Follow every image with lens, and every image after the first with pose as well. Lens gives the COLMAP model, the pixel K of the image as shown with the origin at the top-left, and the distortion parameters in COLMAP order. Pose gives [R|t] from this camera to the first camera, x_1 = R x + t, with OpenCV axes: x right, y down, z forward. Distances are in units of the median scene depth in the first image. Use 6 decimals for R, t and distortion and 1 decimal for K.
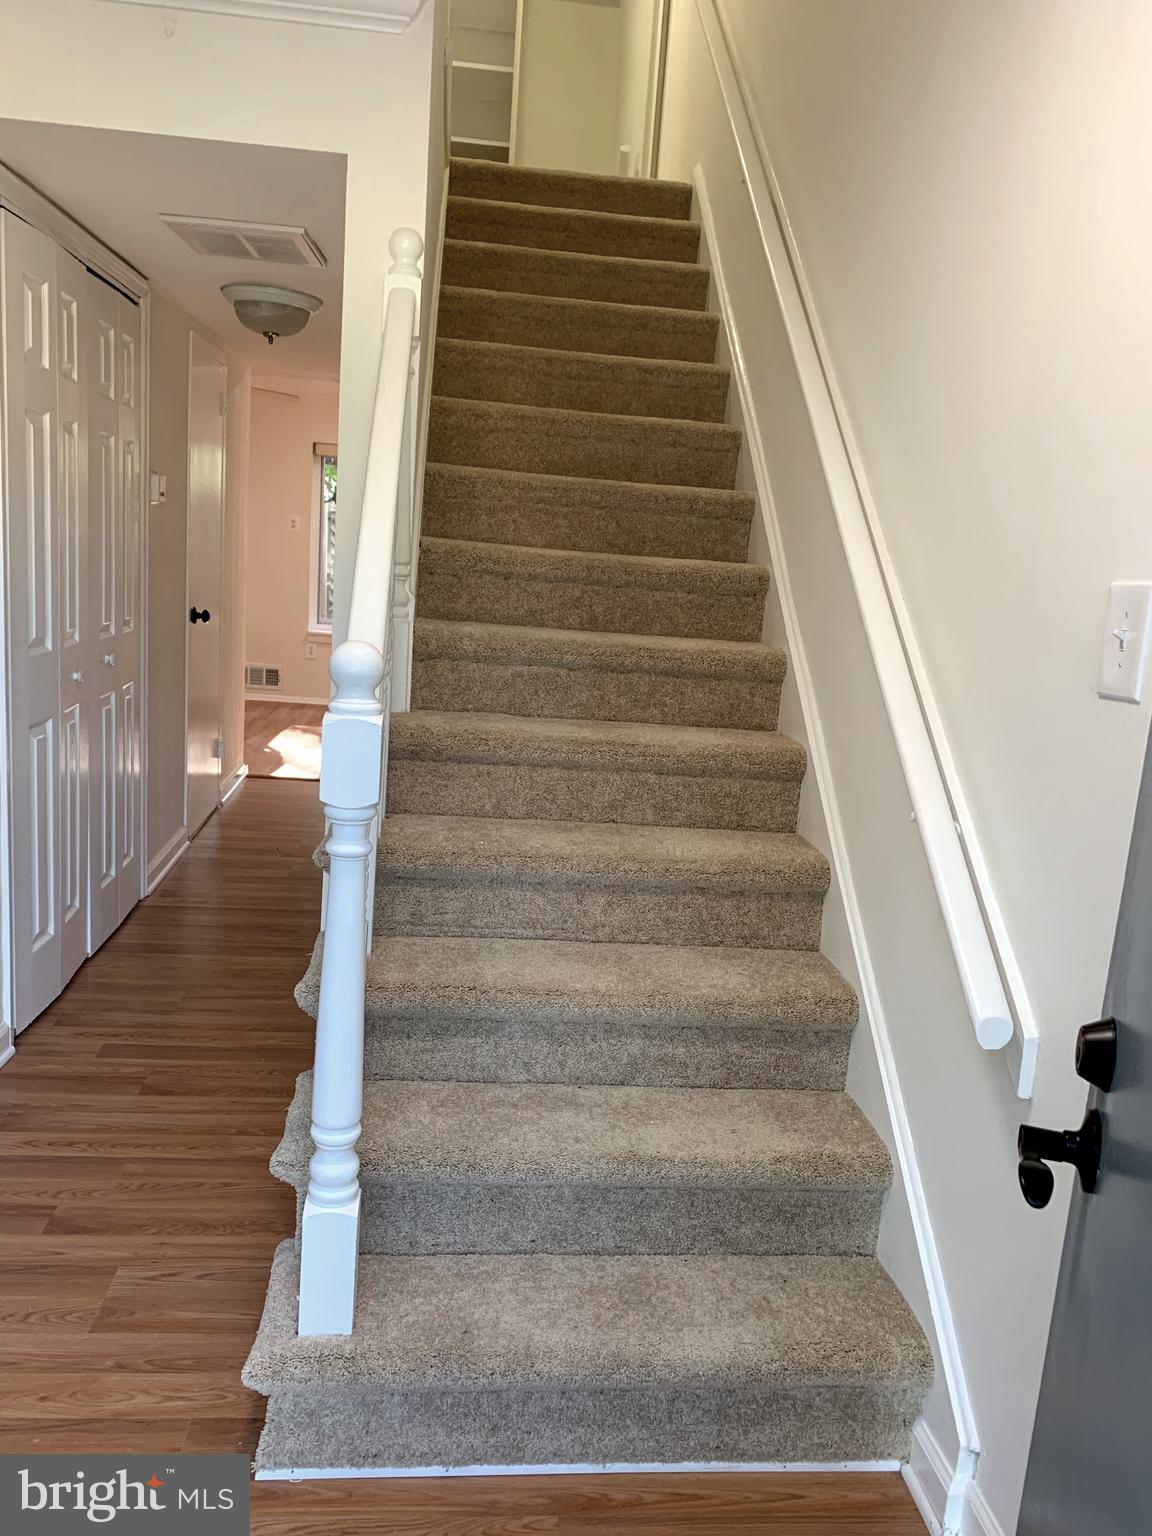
lens RADIAL K [[1173.9, 0, 565.6], [0, 1173.9, 771.5], [0, 0, 1]] dist [0.050645, -0.057585]
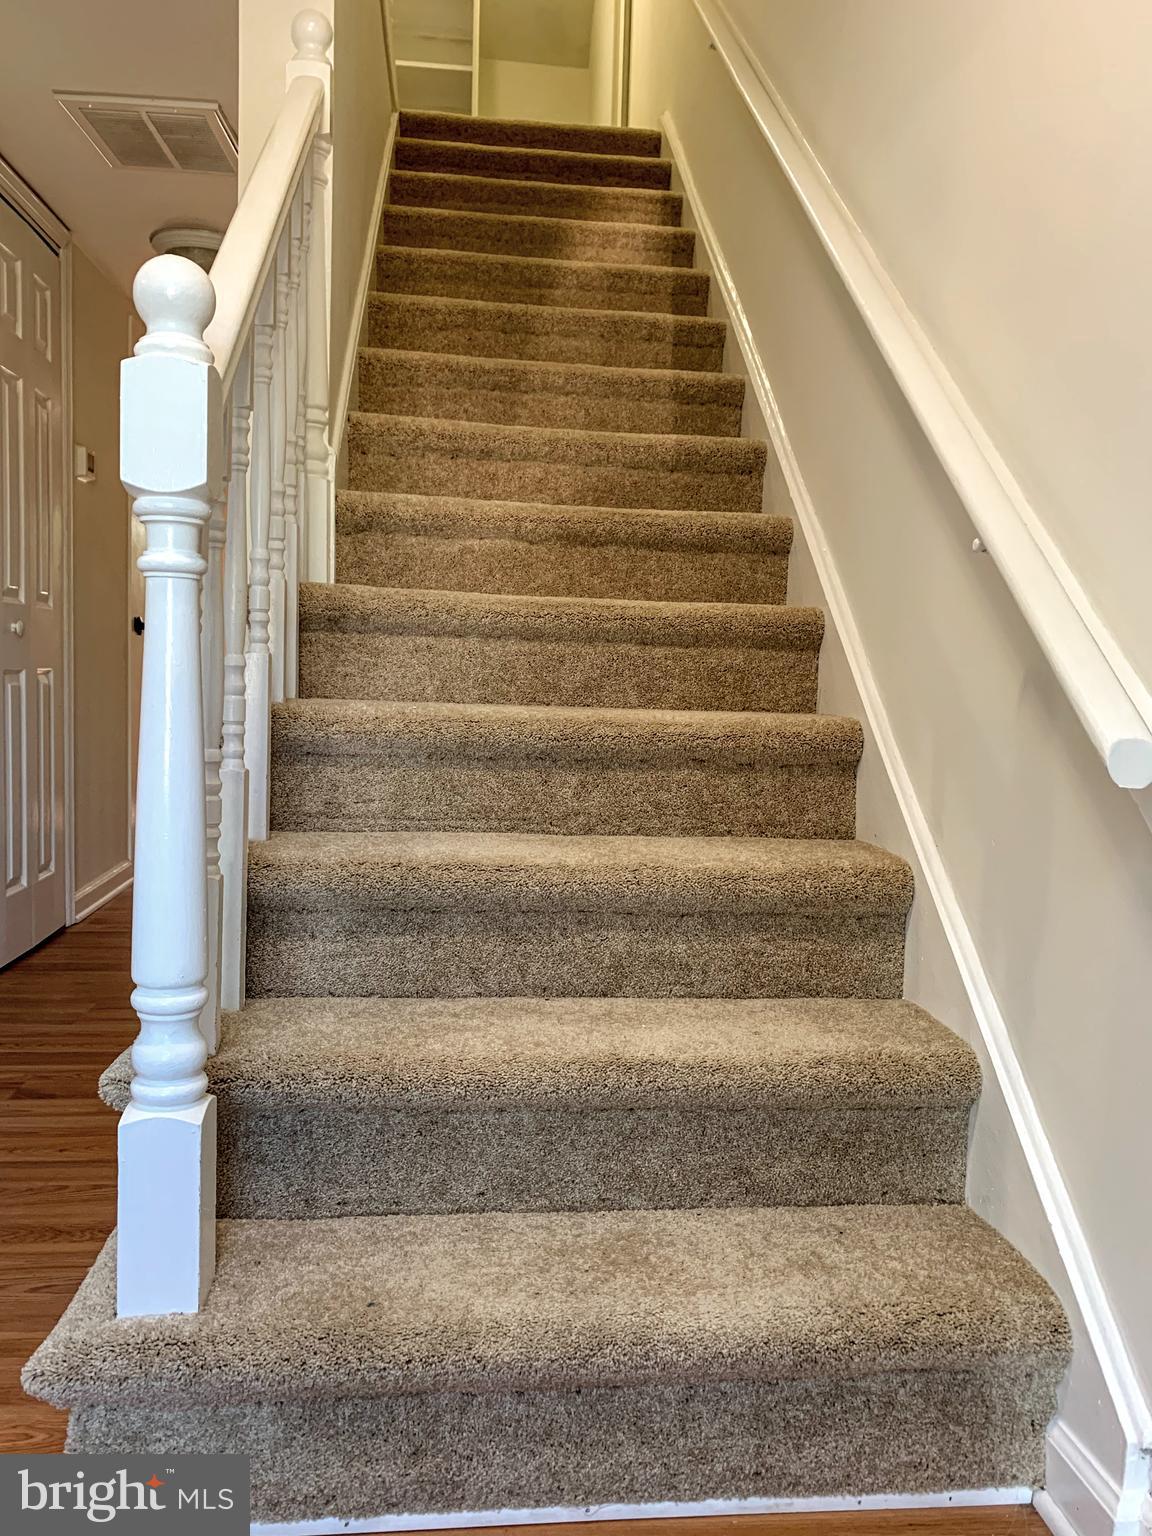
lens RADIAL K [[1173.9, 0, 577.1], [0, 1173.9, 769.1], [0, 0, 1]] dist [0.050645, -0.057585]
pose [[0.999138, -0.041419, 0.002767, 0.034433], [0.041475, 0.993290, -0.107955, 0.201603], [0.001723, 0.107977, 0.994152, 0.243499]]
